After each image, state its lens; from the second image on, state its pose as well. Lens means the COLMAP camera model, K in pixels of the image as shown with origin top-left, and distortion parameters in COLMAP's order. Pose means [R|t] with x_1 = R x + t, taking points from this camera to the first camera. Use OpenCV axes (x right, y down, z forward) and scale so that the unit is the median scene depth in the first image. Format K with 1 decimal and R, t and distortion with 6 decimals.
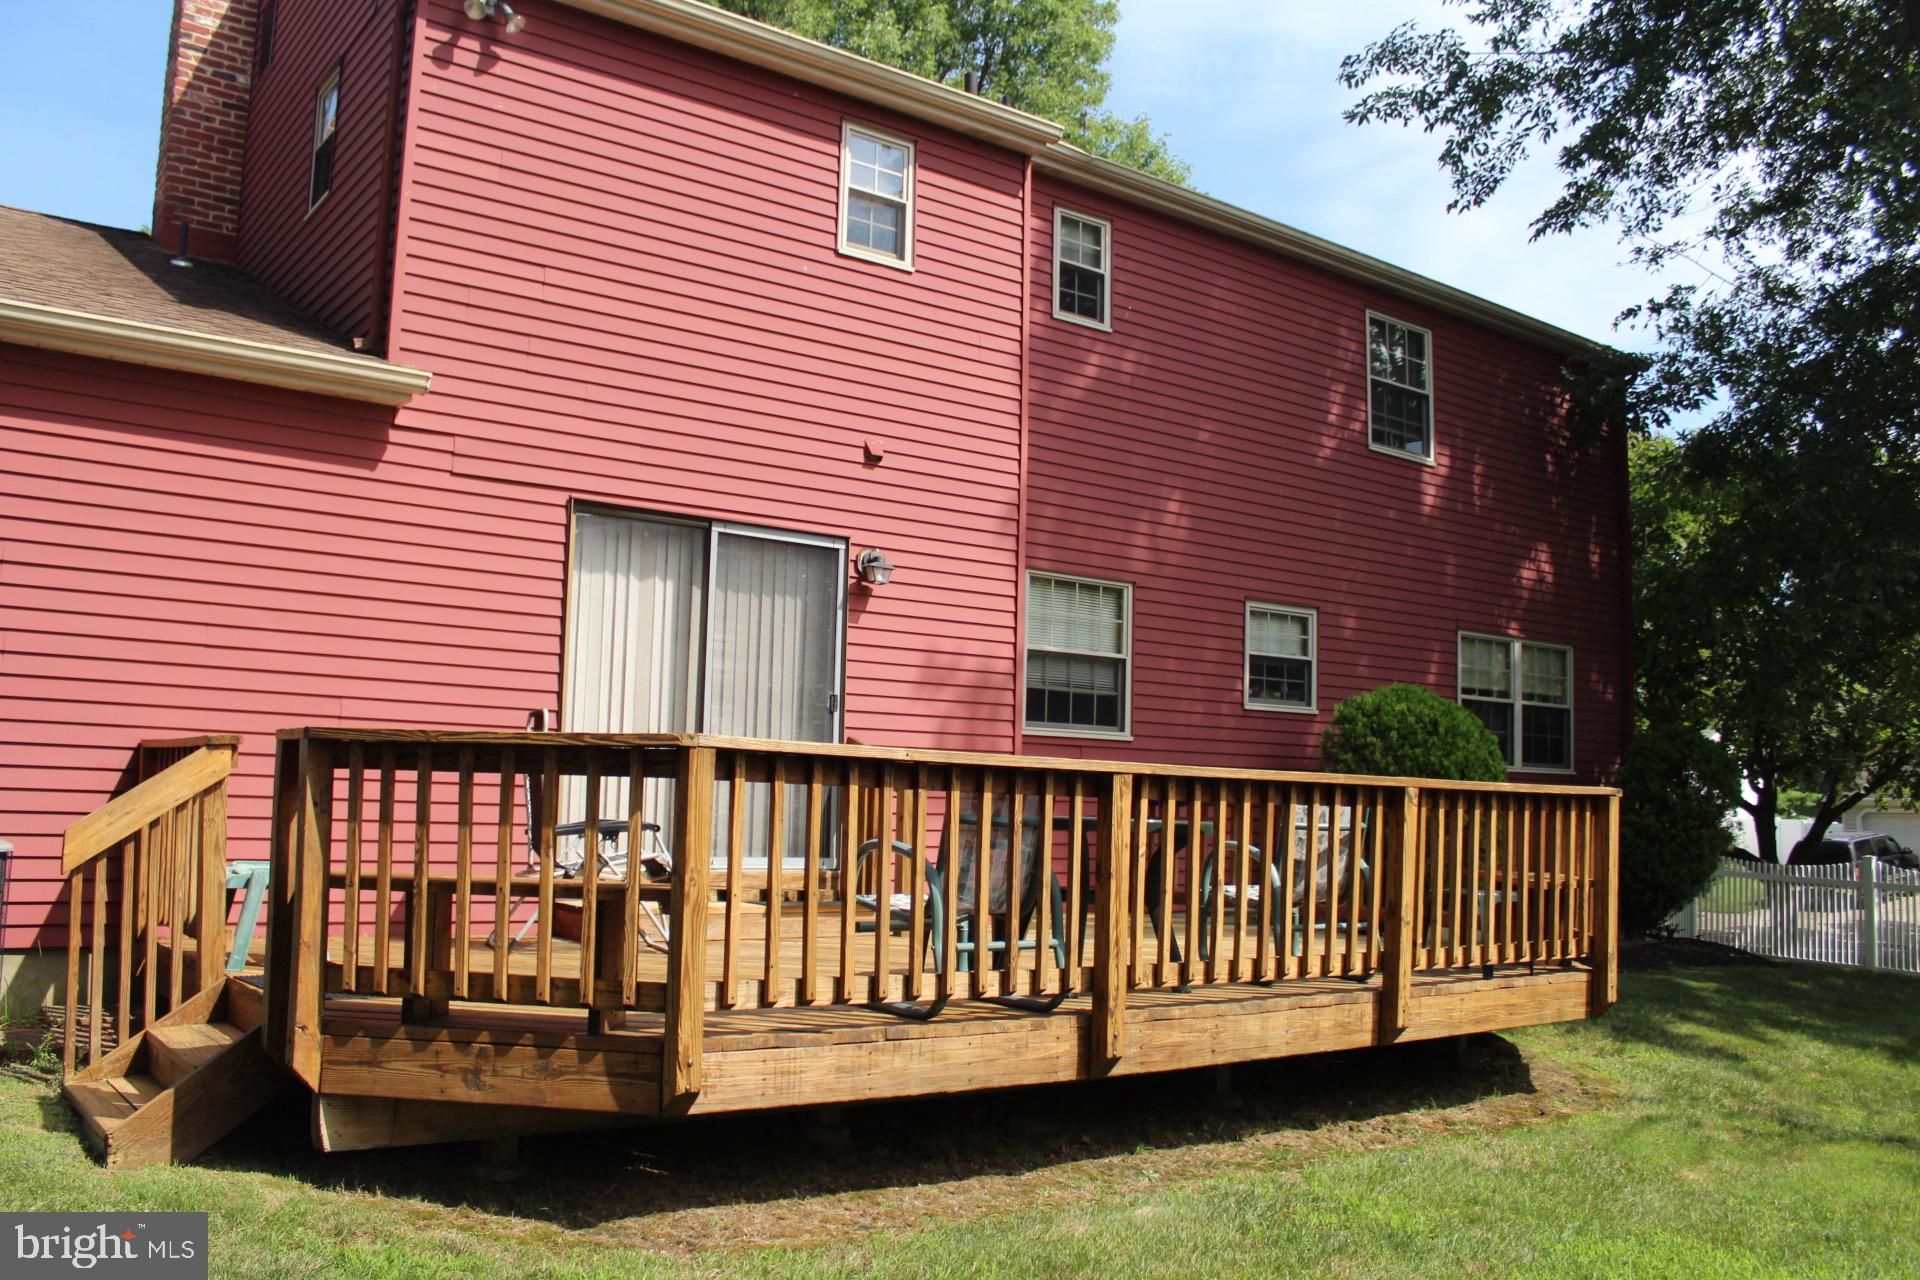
lens RADIAL K [[1600.6, 0, 993.2], [0, 1600.6, 647.3], [0, 0, 1]] dist [-0.164151, 0.145433]
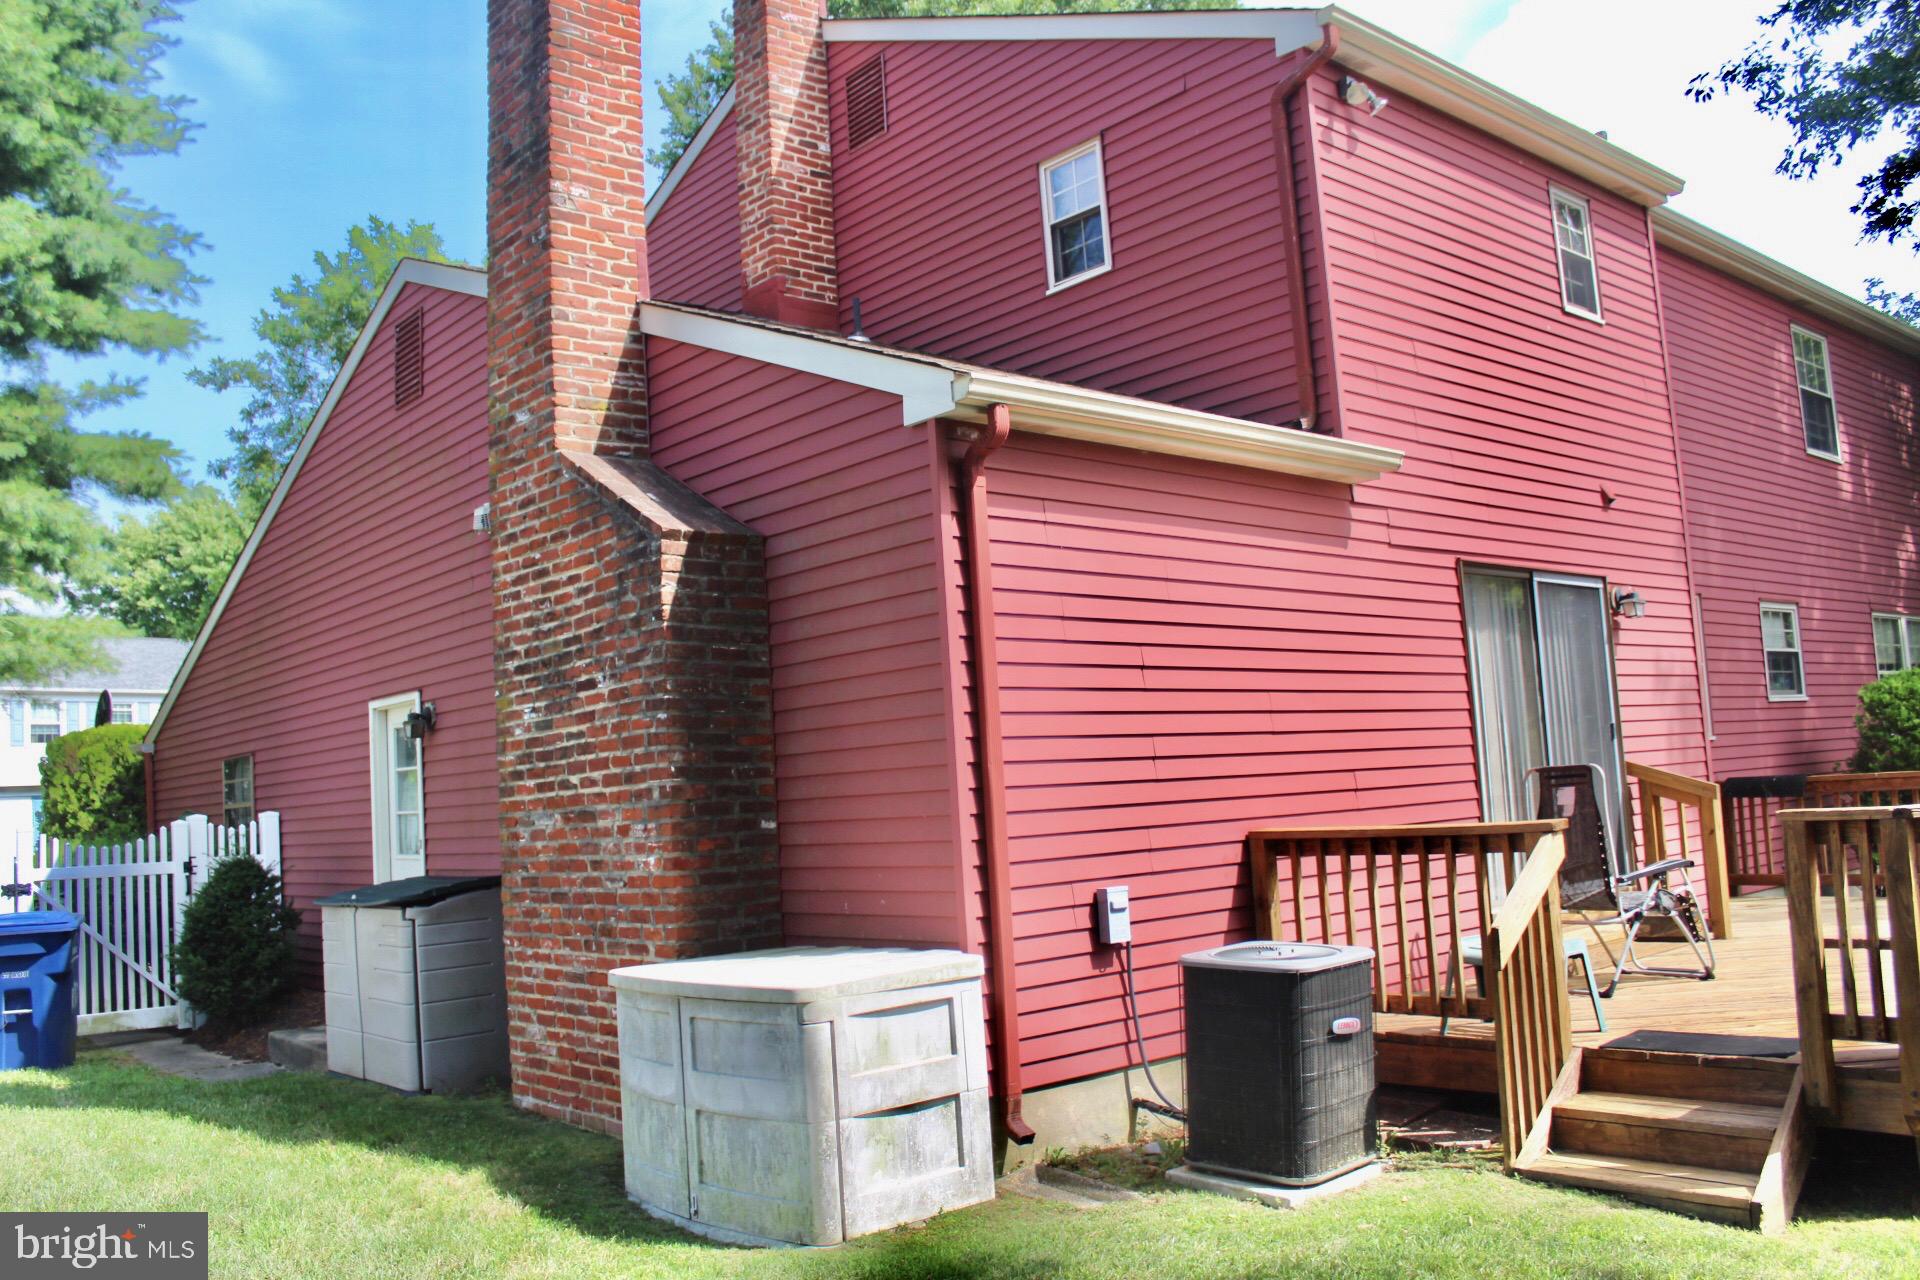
lens RADIAL K [[1600.6, 0, 993.2], [0, 1600.6, 647.3], [0, 0, 1]] dist [-0.164151, 0.145433]
pose [[0.994033, -0.075043, 0.079160, -0.491385], [0.074632, 0.997178, 0.008142, -0.050696], [-0.079547, -0.002185, 0.996829, -0.016278]]
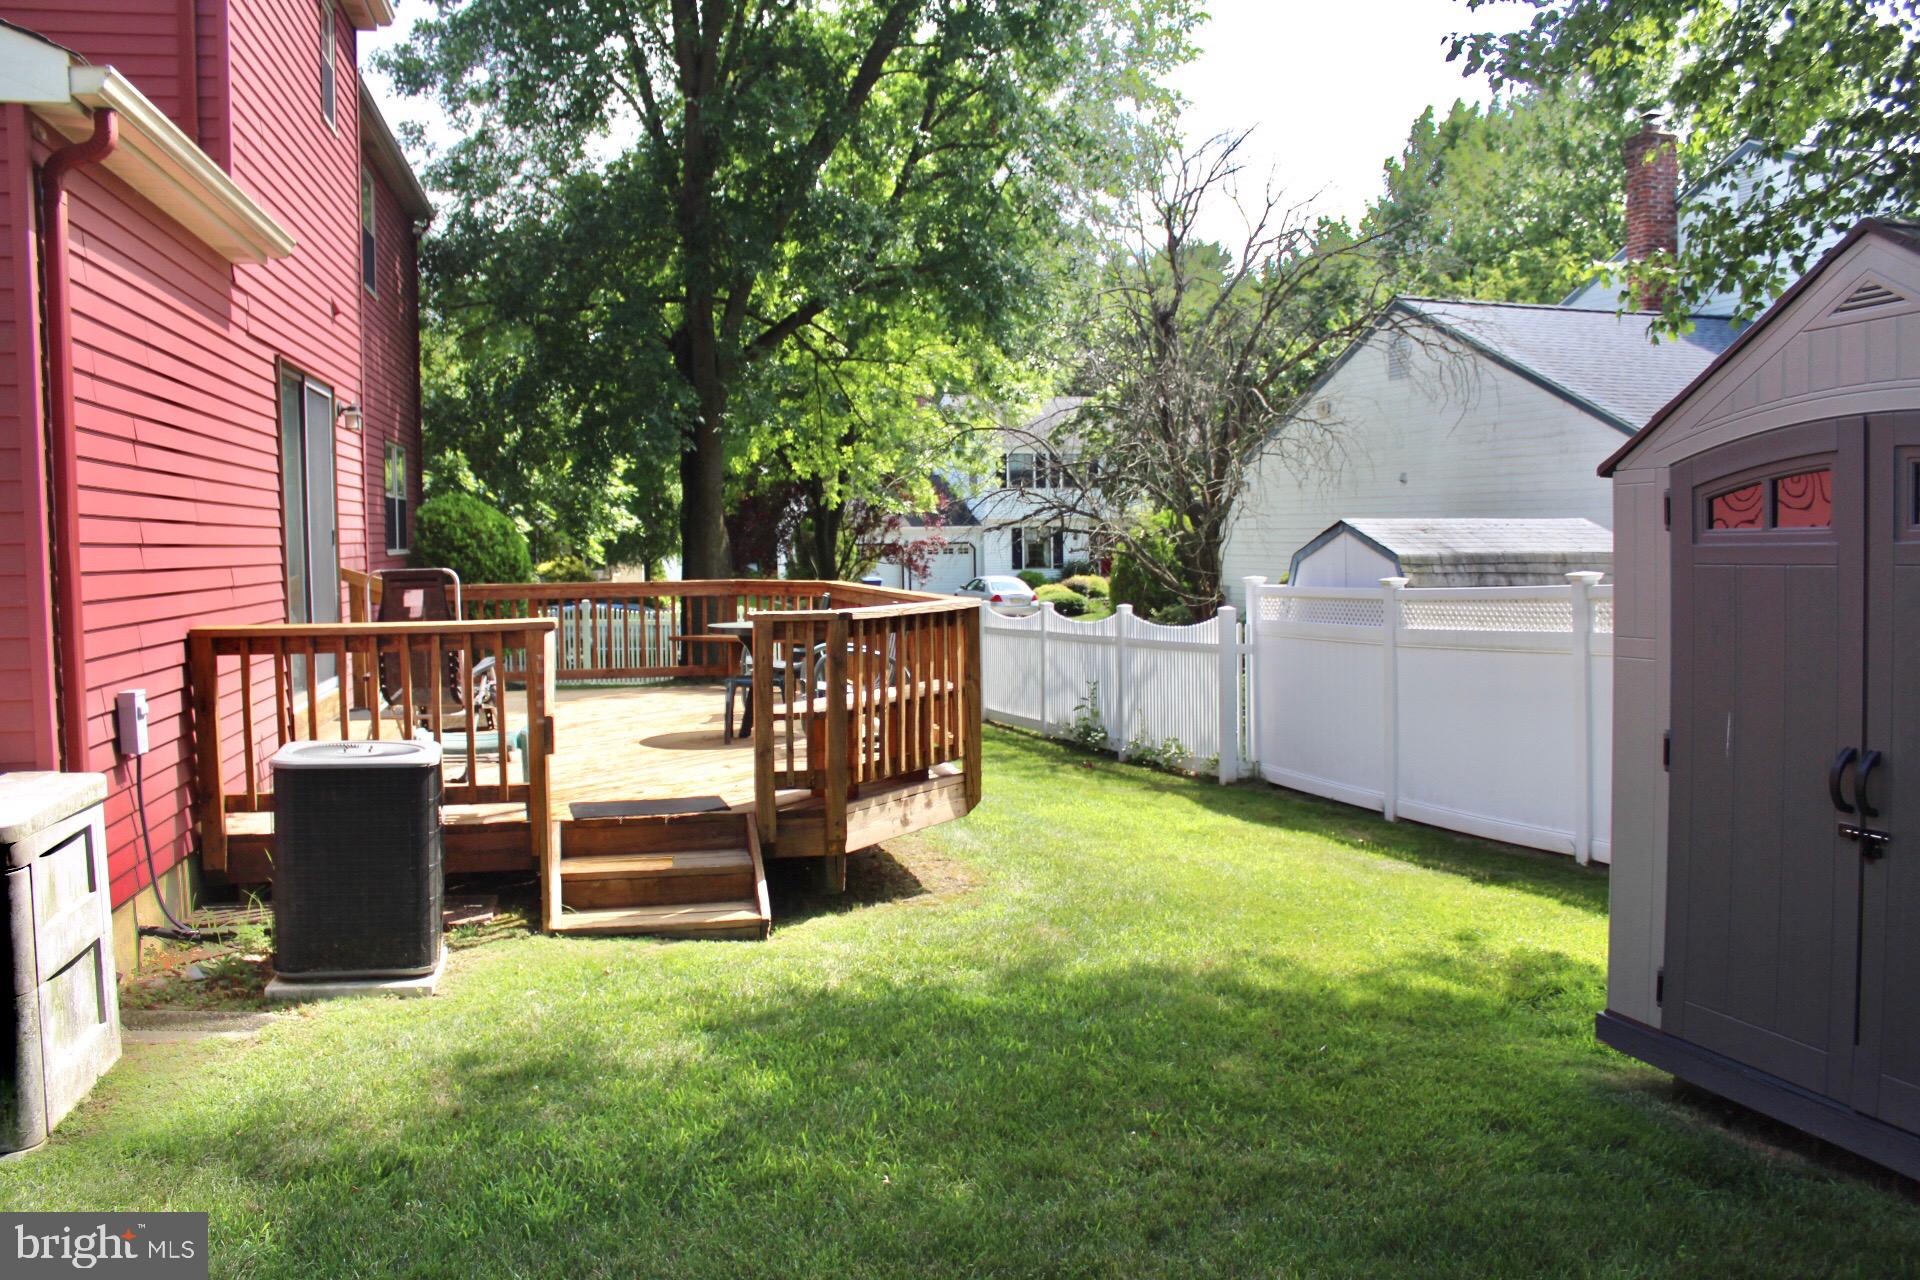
lens RADIAL K [[1600.6, 0, 993.2], [0, 1600.6, 647.3], [0, 0, 1]] dist [-0.164151, 0.145433]
pose [[0.405952, -0.095664, 0.908874, -0.749109], [-0.065063, 0.988958, 0.133154, -0.053102], [-0.911575, -0.113188, 0.395245, 0.117914]]
